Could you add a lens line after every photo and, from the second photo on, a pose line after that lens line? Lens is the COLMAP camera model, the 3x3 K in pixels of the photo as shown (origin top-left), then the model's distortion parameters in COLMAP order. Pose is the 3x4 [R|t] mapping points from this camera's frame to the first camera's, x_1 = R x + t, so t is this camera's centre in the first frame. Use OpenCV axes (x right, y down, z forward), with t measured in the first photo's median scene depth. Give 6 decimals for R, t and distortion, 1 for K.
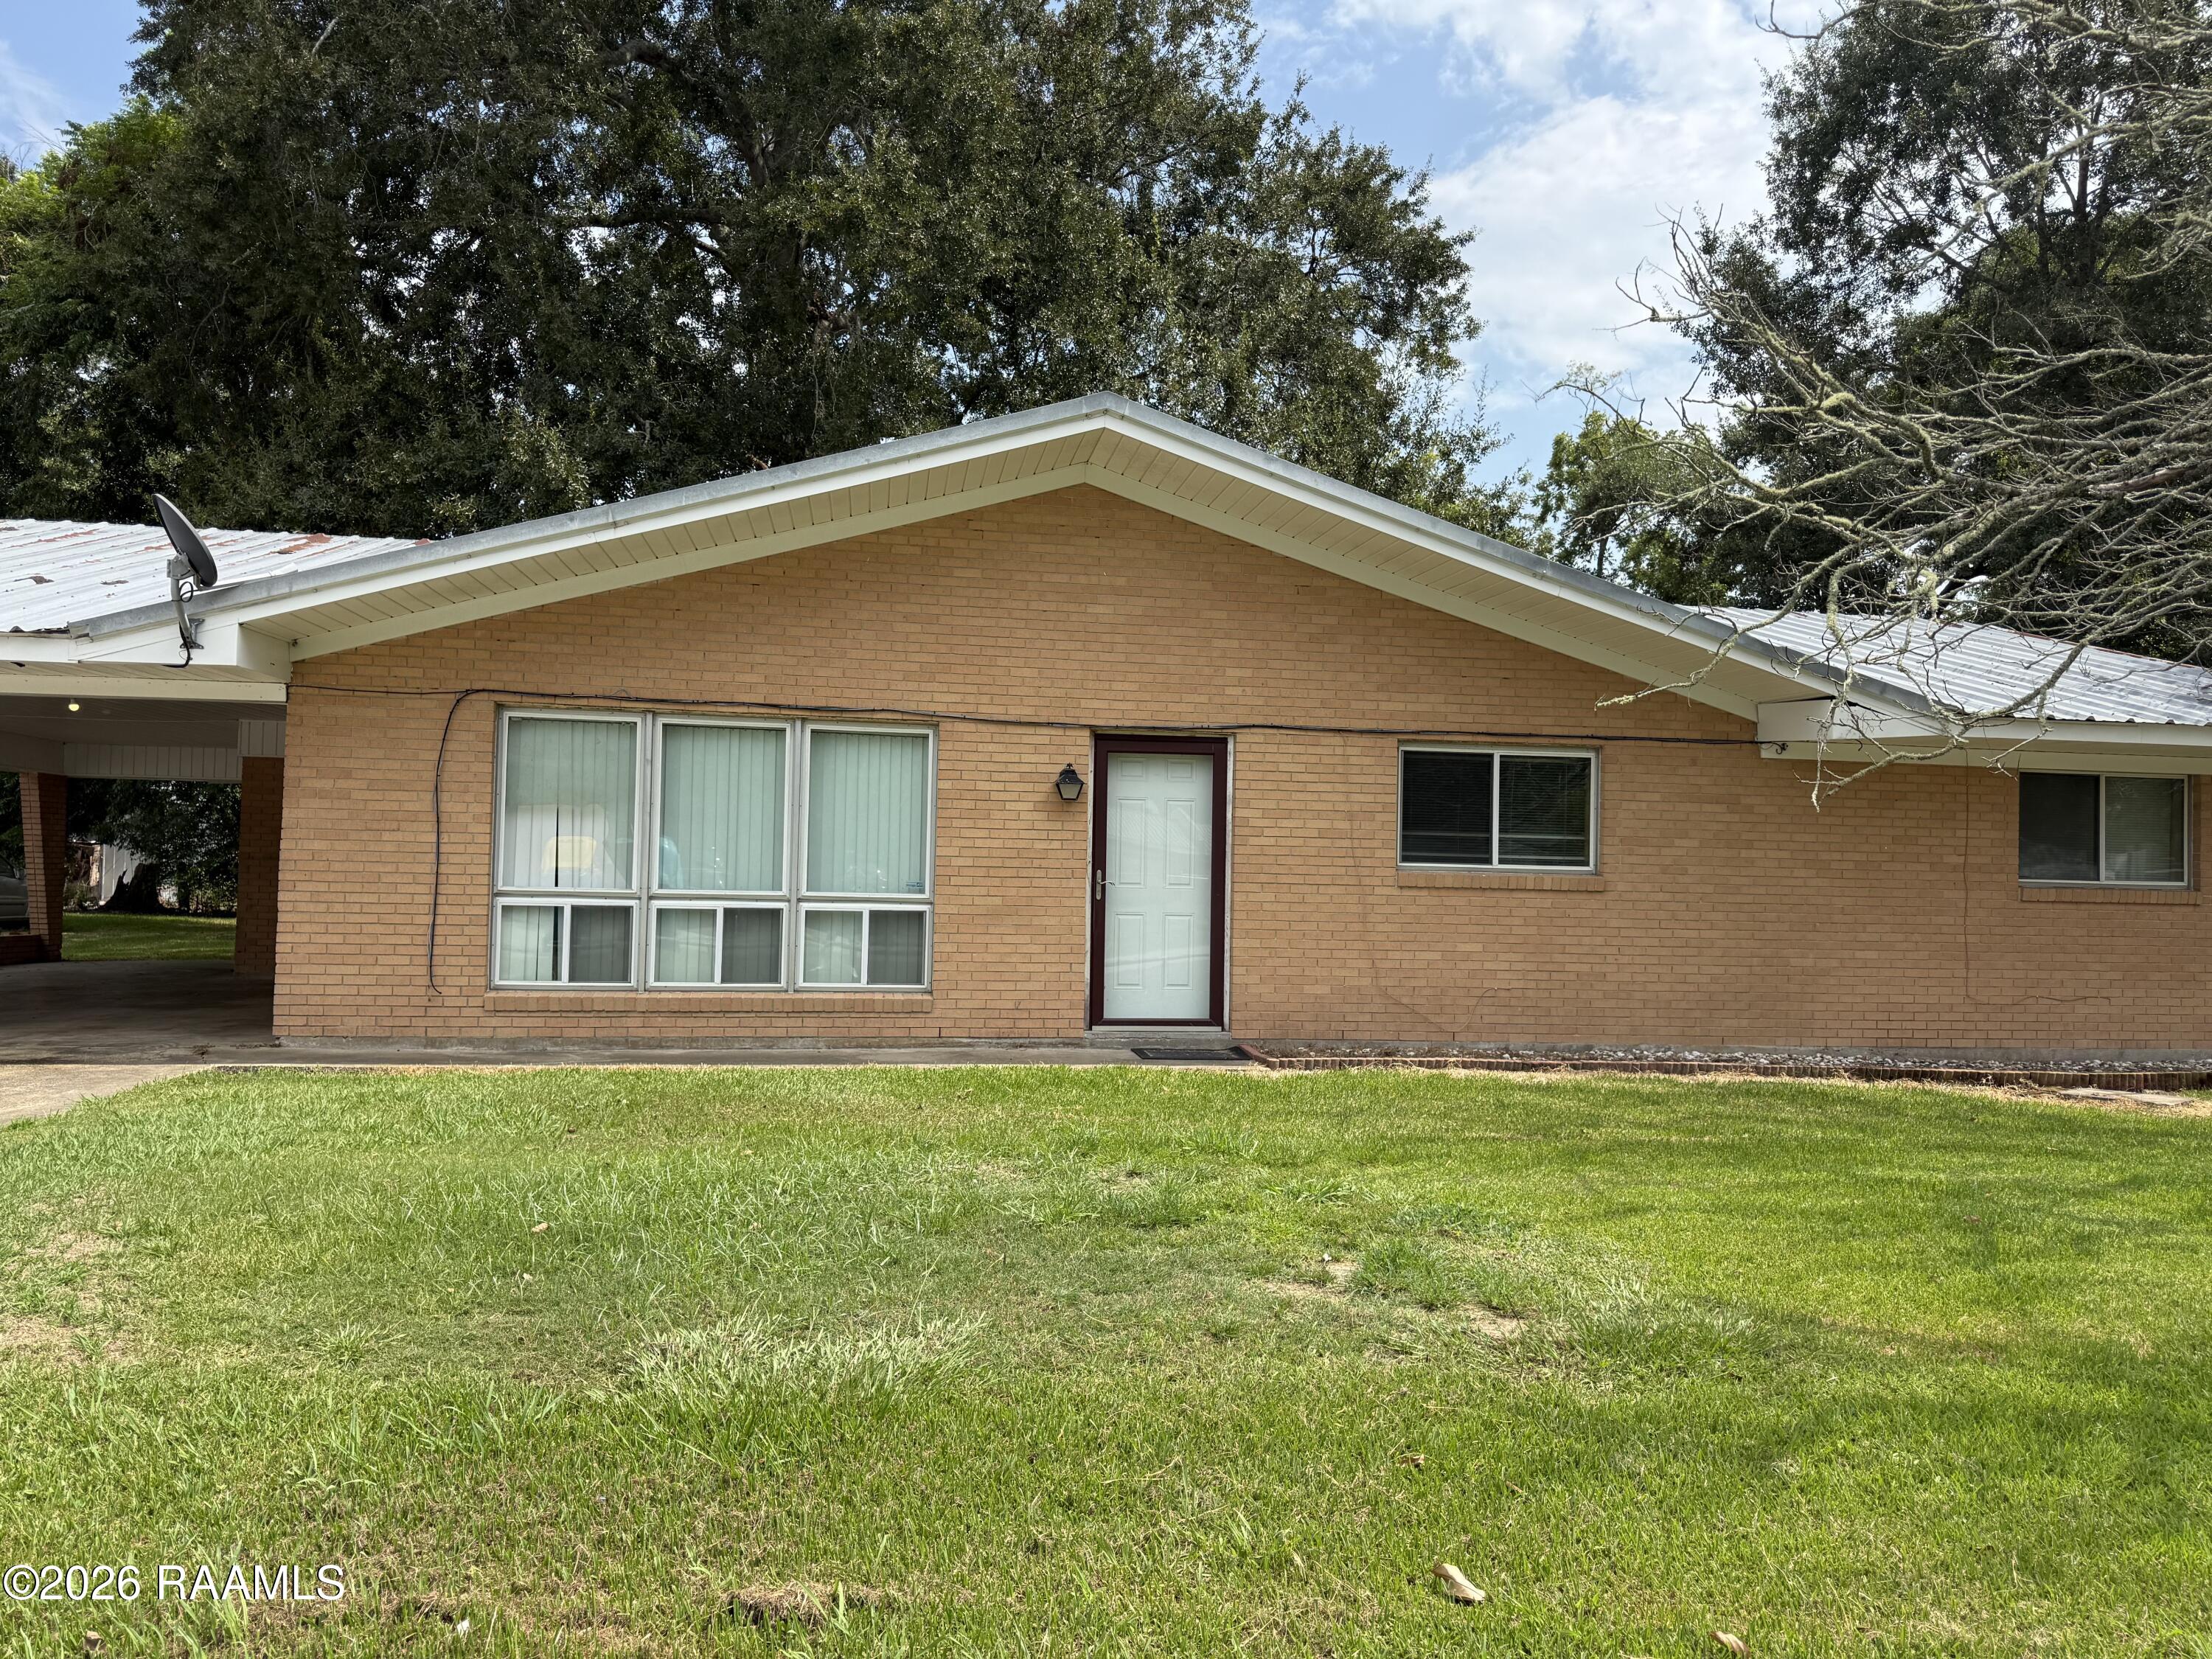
lens RADIAL K [[1529.9, 0, 1098.7], [0, 1529.9, 850.1], [0, 0, 1]] dist [0.115305, -0.189497]
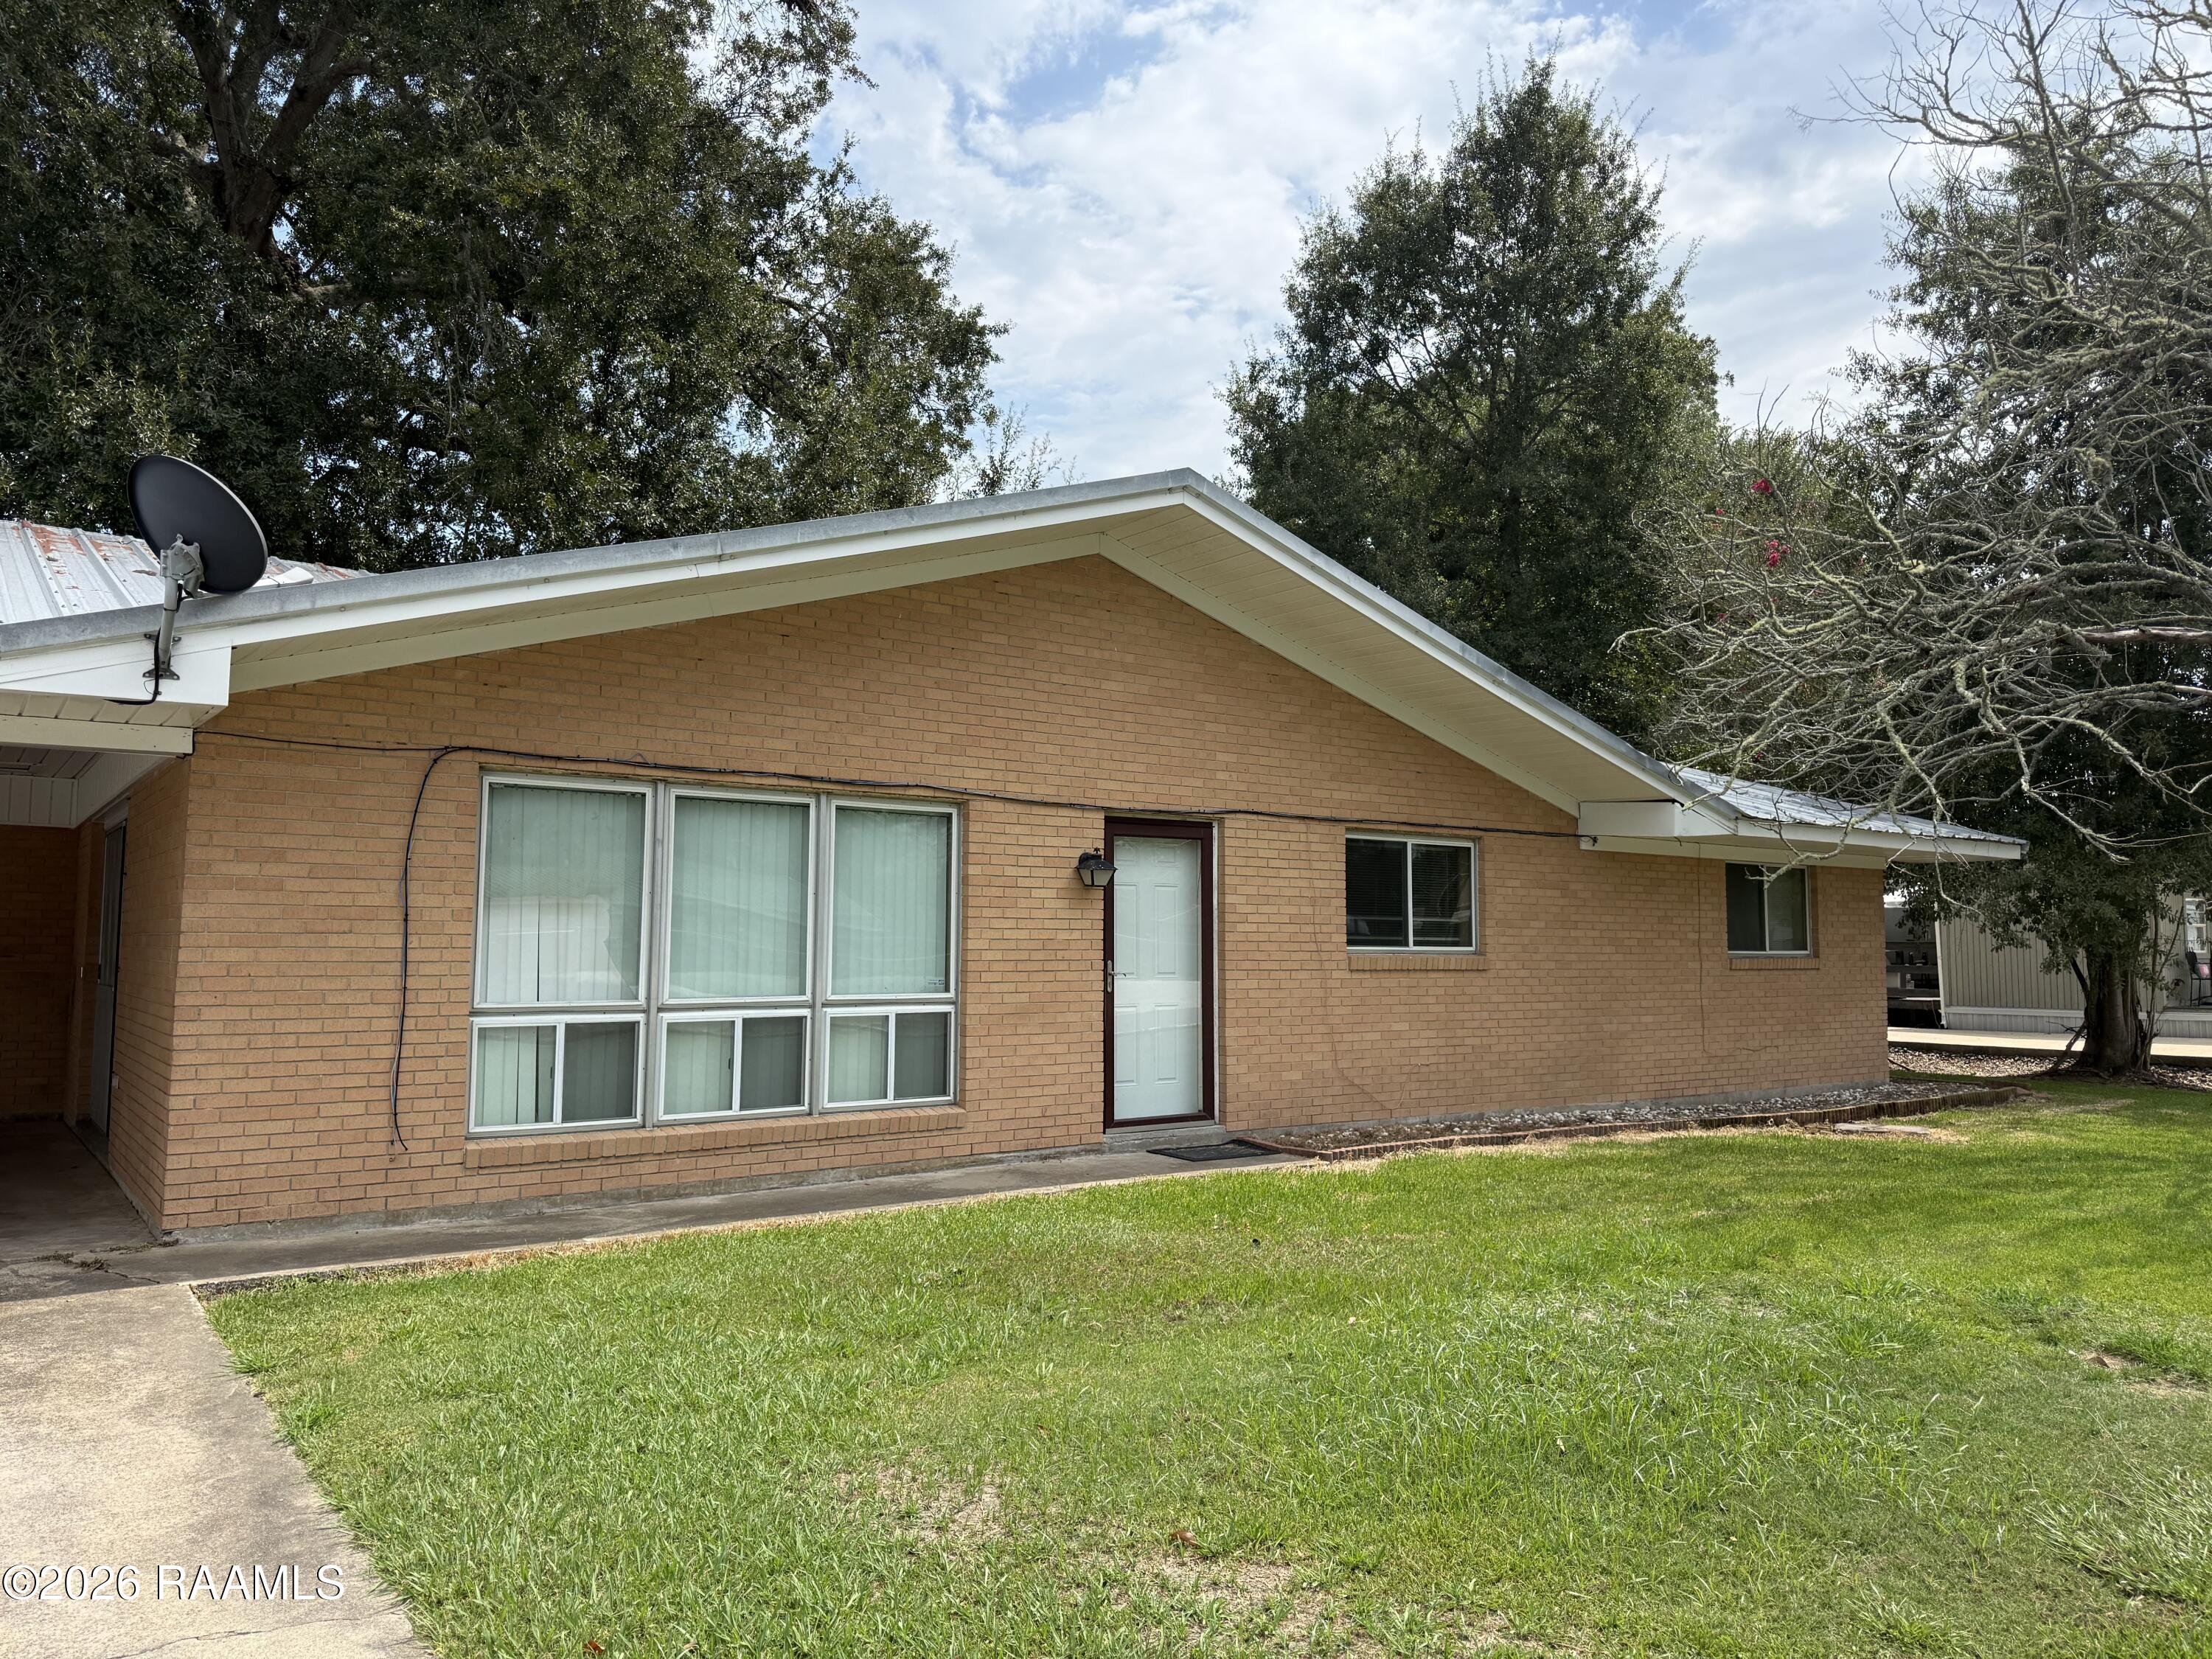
lens RADIAL K [[1556.6, 0, 1106.0], [0, 1556.6, 829.5], [0, 0, 1]] dist [0.090802, -0.129833]
pose [[0.884191, 0.016647, 0.466828, -0.456040], [0.008161, 0.998662, -0.051069, -0.019072], [-0.467053, 0.048964, 0.882872, 0.155230]]
